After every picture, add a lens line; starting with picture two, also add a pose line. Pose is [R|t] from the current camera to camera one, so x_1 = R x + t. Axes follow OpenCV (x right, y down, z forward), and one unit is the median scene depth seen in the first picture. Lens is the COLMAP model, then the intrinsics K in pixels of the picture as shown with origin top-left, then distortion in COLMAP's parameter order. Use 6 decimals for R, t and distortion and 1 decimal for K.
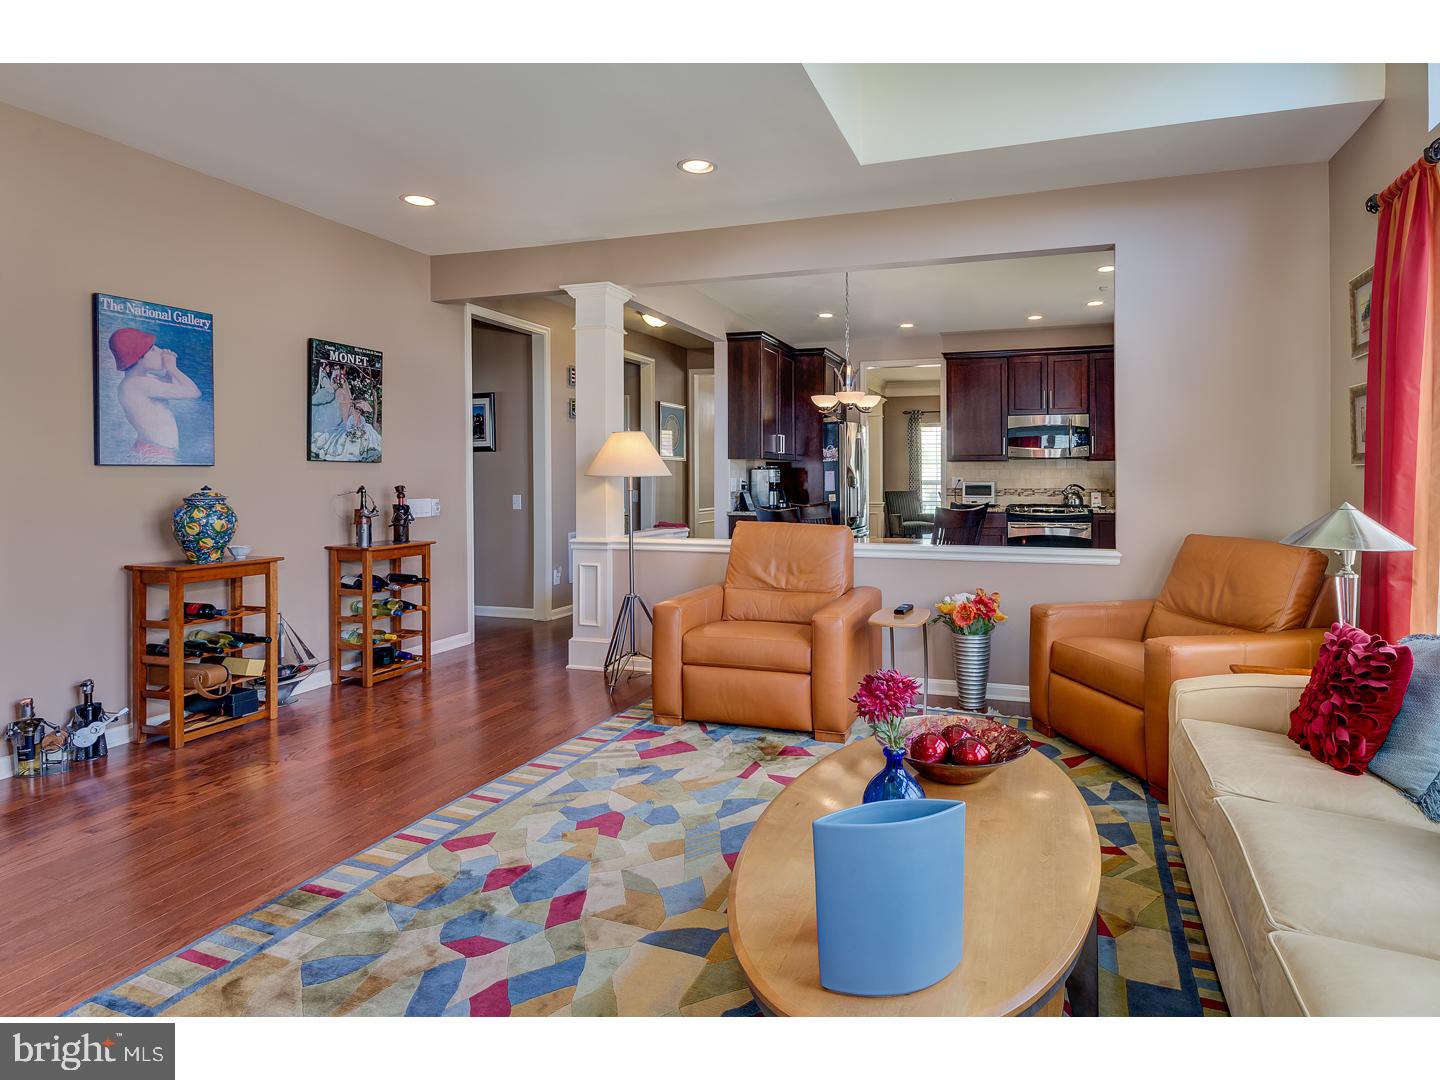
lens RADIAL K [[802.6, 0, 786.9], [0, 802.6, 468.3], [0, 0, 1]] dist [0.026370, 0.000028]
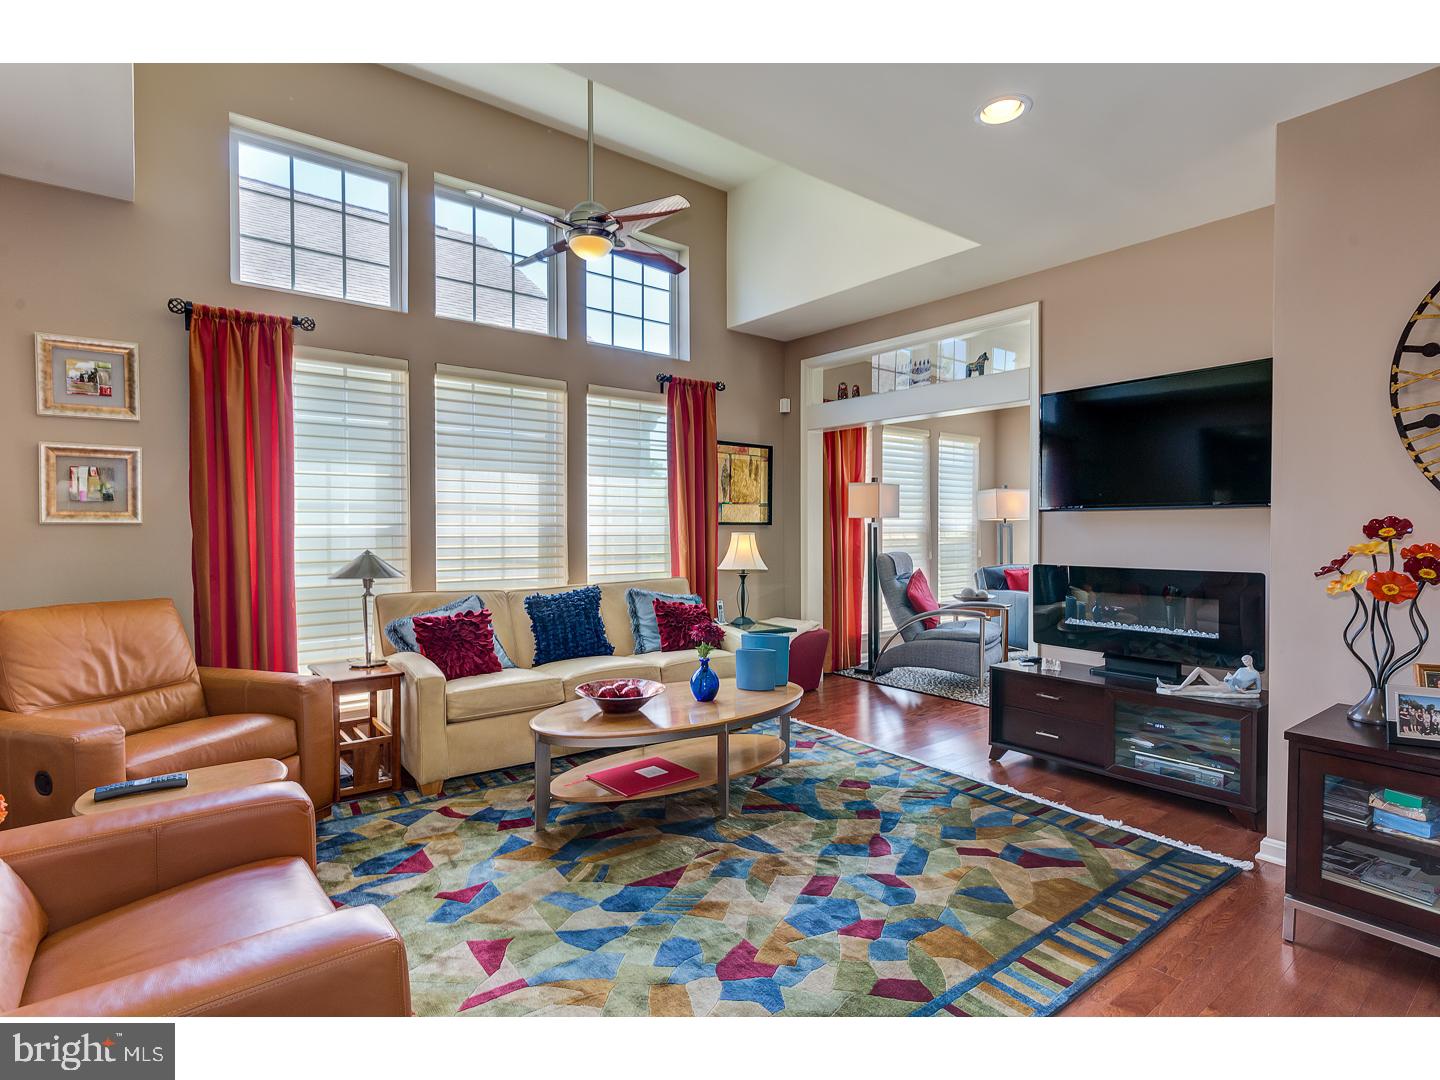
lens RADIAL K [[755.3, 0, 720.0], [0, 755.3, 540.0], [0, 0, 1]] dist [0.051564, 0.000488]
pose [[-0.835898, -0.007418, 0.548834, -0.455350], [-0.004921, 0.999970, 0.006020, 0.003442], [-0.548863, 0.002331, -0.835909, 1.199419]]
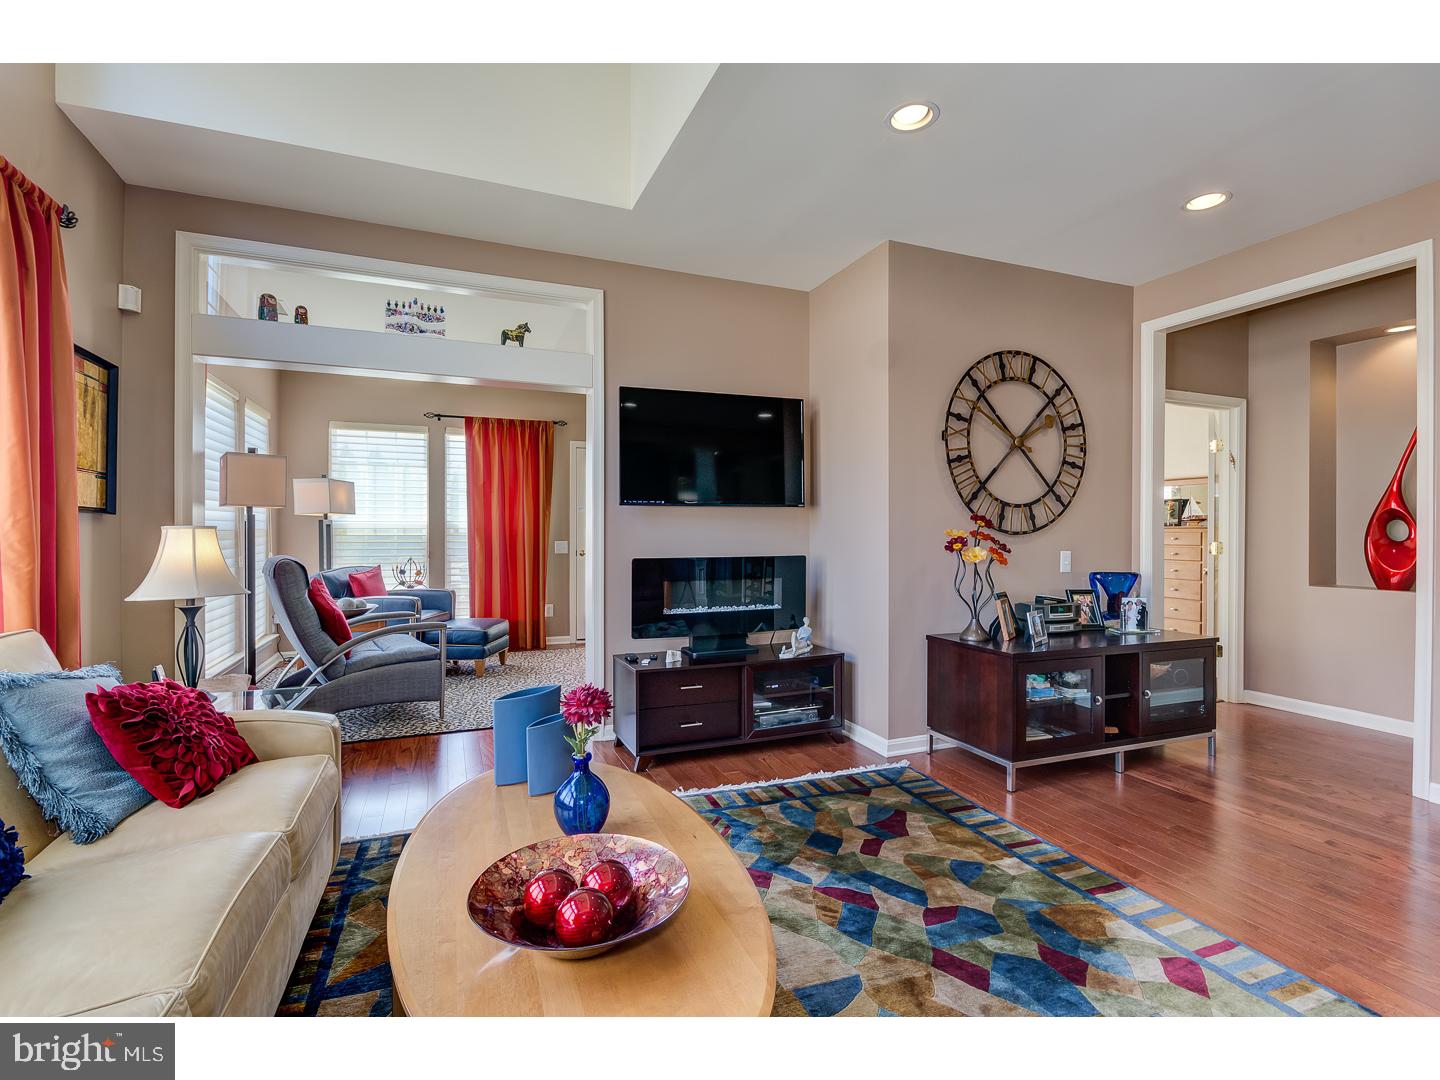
lens RADIAL K [[664.9, 0, 723.8], [0, 664.9, 529.7], [0, 0, 1]] dist [0.000262, -0.000414]
pose [[-0.763117, 0.001444, -0.646259, 0.268574], [0.008010, 0.999942, -0.007224, 0.010212], [0.646211, -0.010689, -0.763084, 0.834067]]
